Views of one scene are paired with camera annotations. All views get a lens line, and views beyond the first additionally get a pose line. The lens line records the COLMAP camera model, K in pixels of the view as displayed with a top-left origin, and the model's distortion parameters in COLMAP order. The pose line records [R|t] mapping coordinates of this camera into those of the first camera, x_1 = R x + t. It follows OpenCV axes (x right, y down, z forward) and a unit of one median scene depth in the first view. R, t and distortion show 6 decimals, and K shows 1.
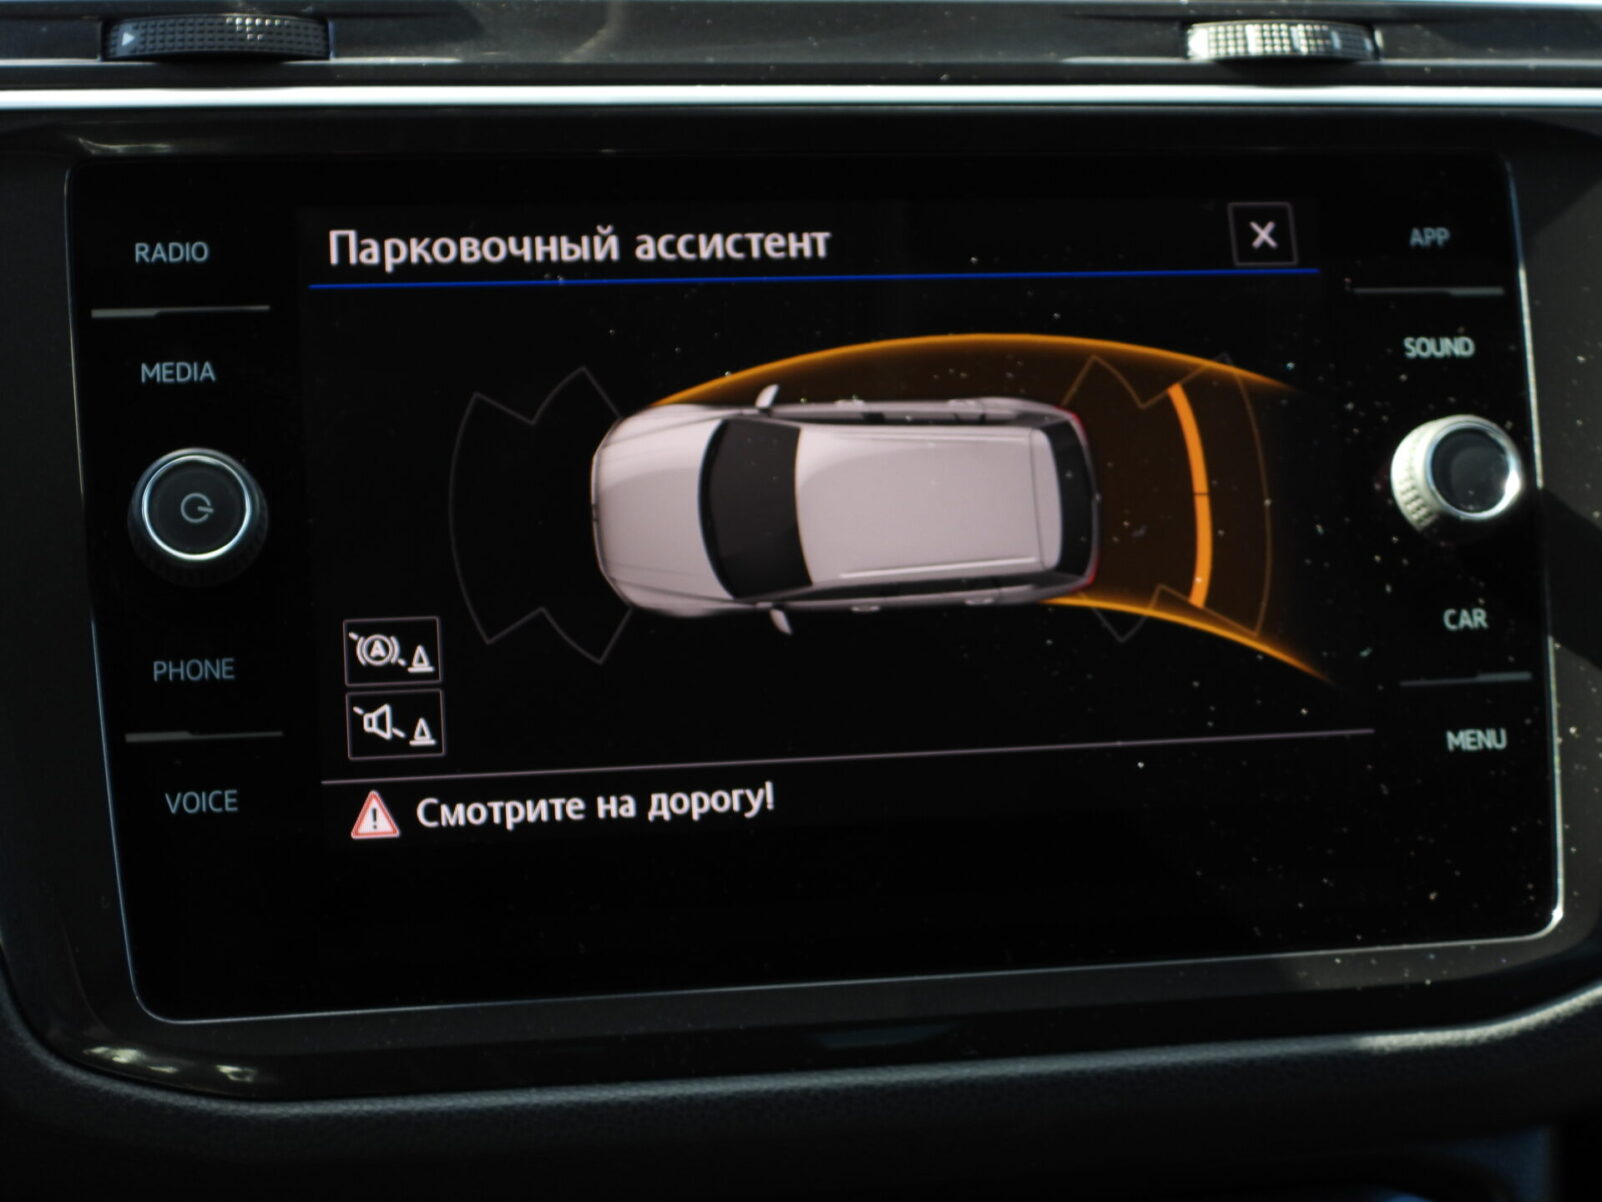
lens RADIAL K [[2615.1, 0, 808.9], [0, 2615.1, 594.6], [0, 0, 1]] dist [-0.069861, 0.000000]
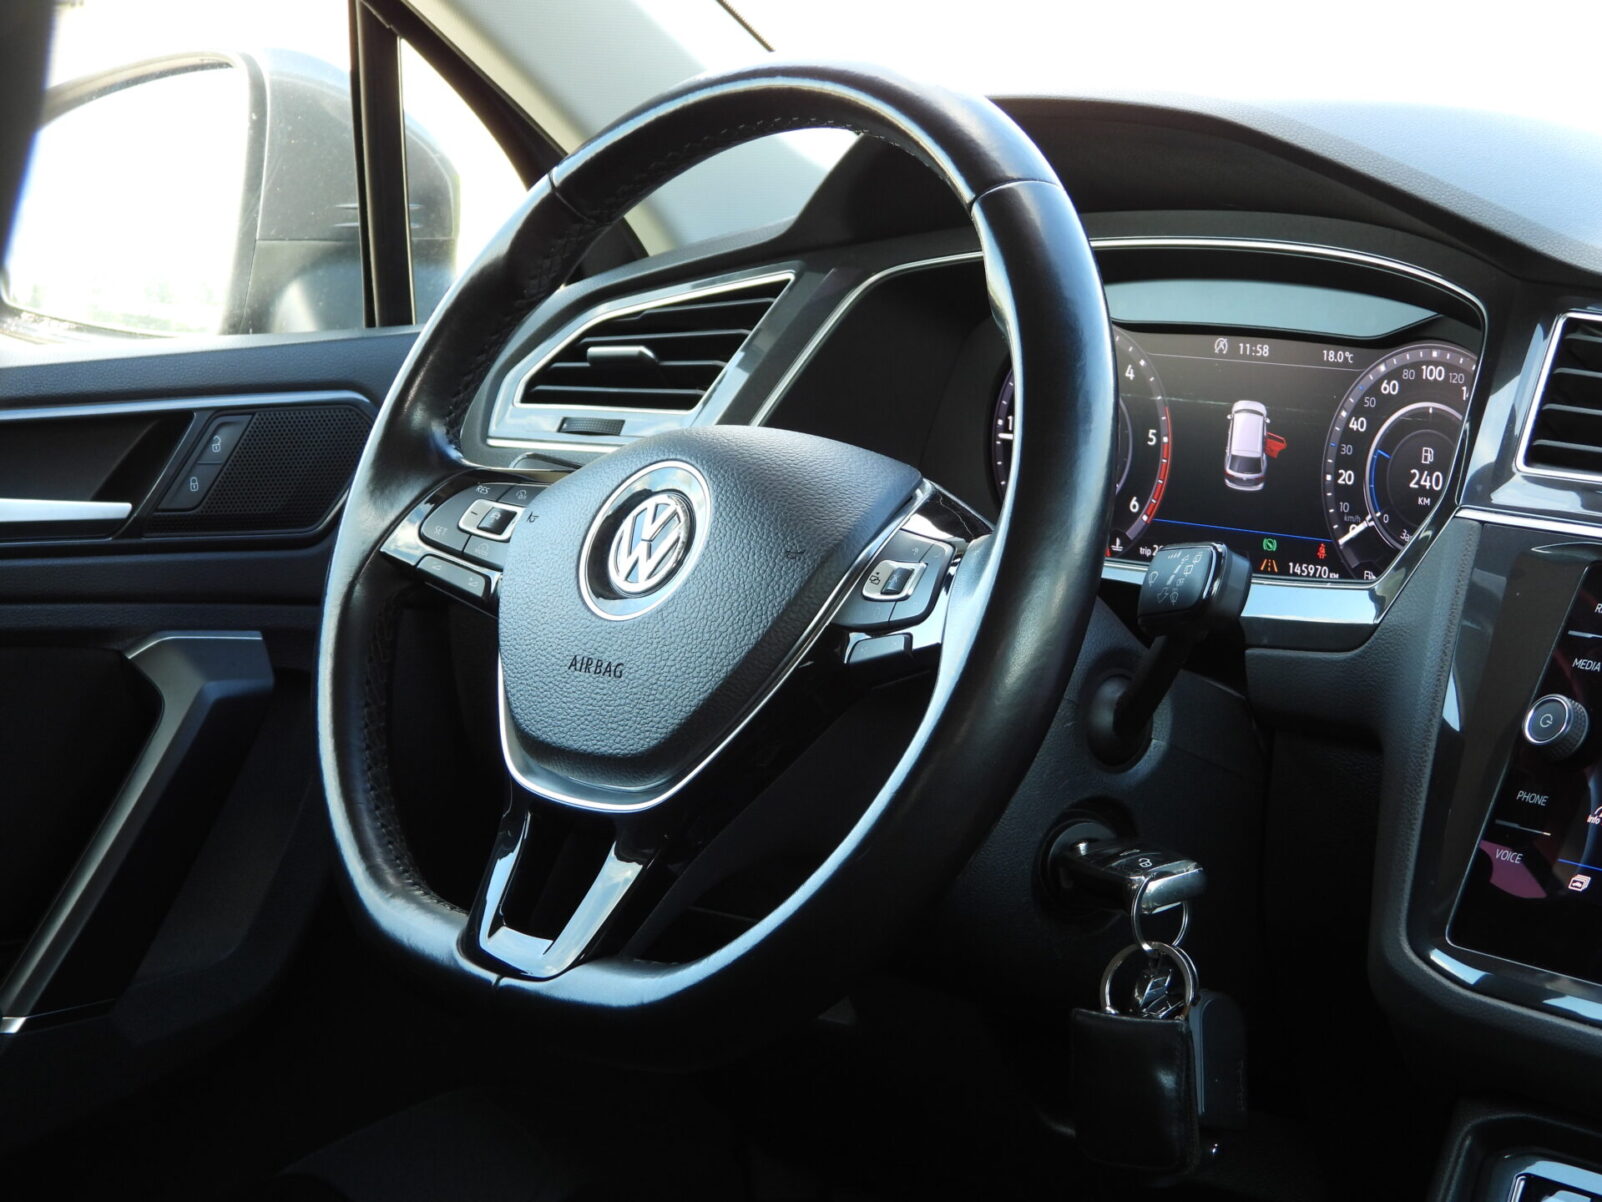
lens RADIAL K [[3773.6, 0, 810.2], [0, 3773.6, 593.2], [0, 0, 1]] dist [-0.025677, 0.000000]
pose [[0.439787, 0.103927, -0.892069, 2.095549], [-0.313545, 0.948550, -0.044070, 0.180452], [0.841592, 0.299085, 0.449746, -0.846795]]
